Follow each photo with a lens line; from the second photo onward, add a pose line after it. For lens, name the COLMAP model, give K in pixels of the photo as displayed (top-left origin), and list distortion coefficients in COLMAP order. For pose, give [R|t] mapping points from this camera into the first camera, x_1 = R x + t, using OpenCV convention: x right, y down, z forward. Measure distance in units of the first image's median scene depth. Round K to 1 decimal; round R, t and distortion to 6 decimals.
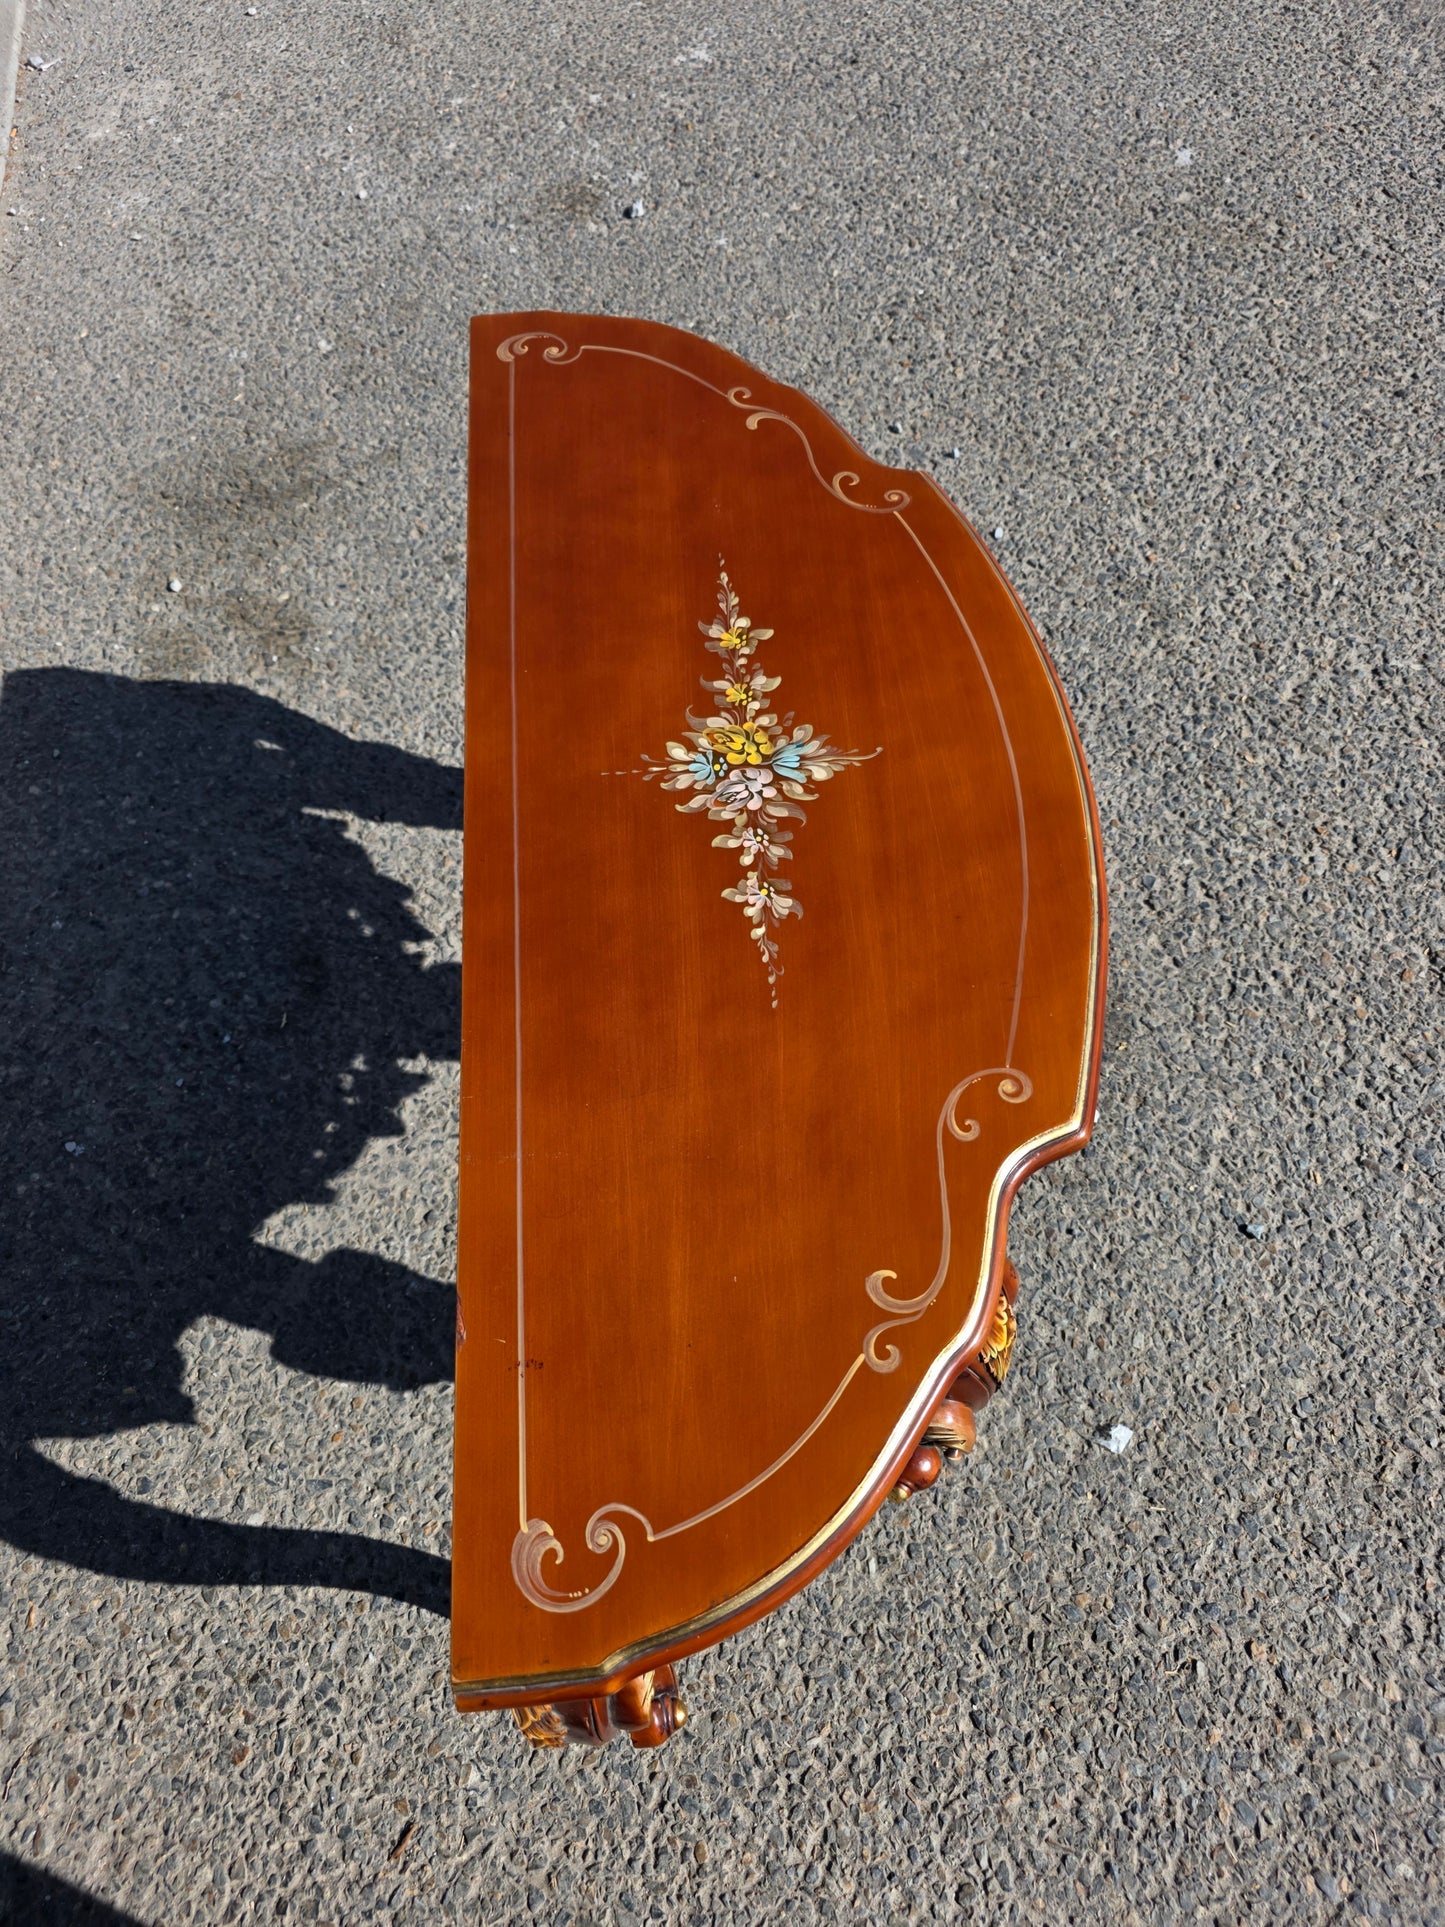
lens RADIAL K [[1346.3, 0, 721.9], [0, 1346.3, 990.6], [0, 0, 1]] dist [-0.001601, -0.020719]
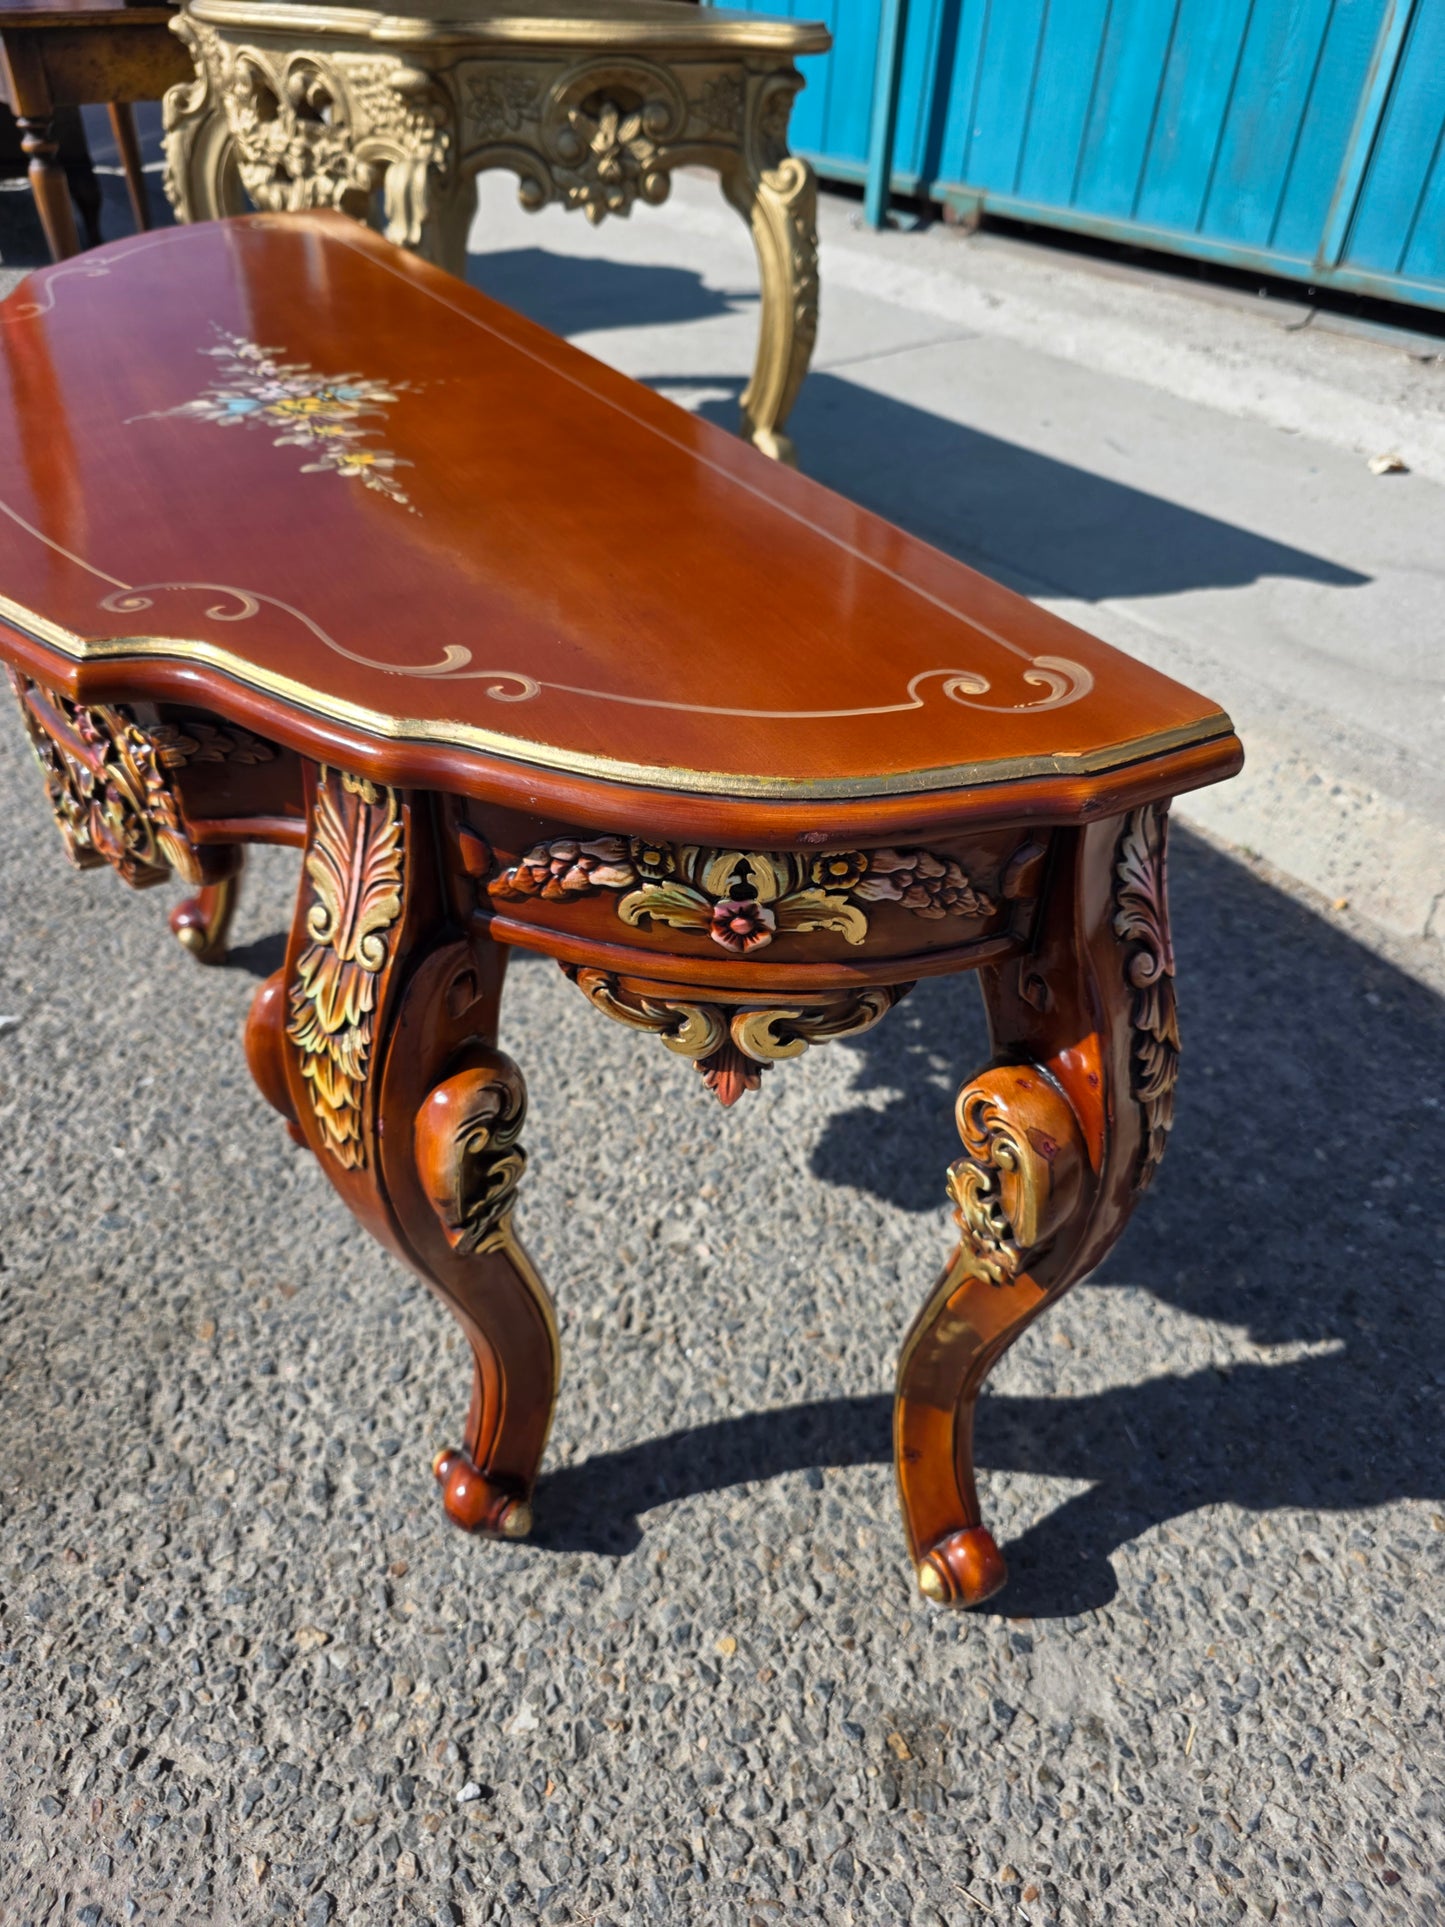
lens RADIAL K [[1337.3, 0, 737.8], [0, 1337.3, 965.9], [0, 0, 1]] dist [0.056918, -0.115933]
pose [[-0.900591, 0.296346, -0.317986, 0.139479], [-0.362926, -0.110063, 0.925295, -1.079515], [0.239210, 0.948718, 0.206673, 1.216722]]
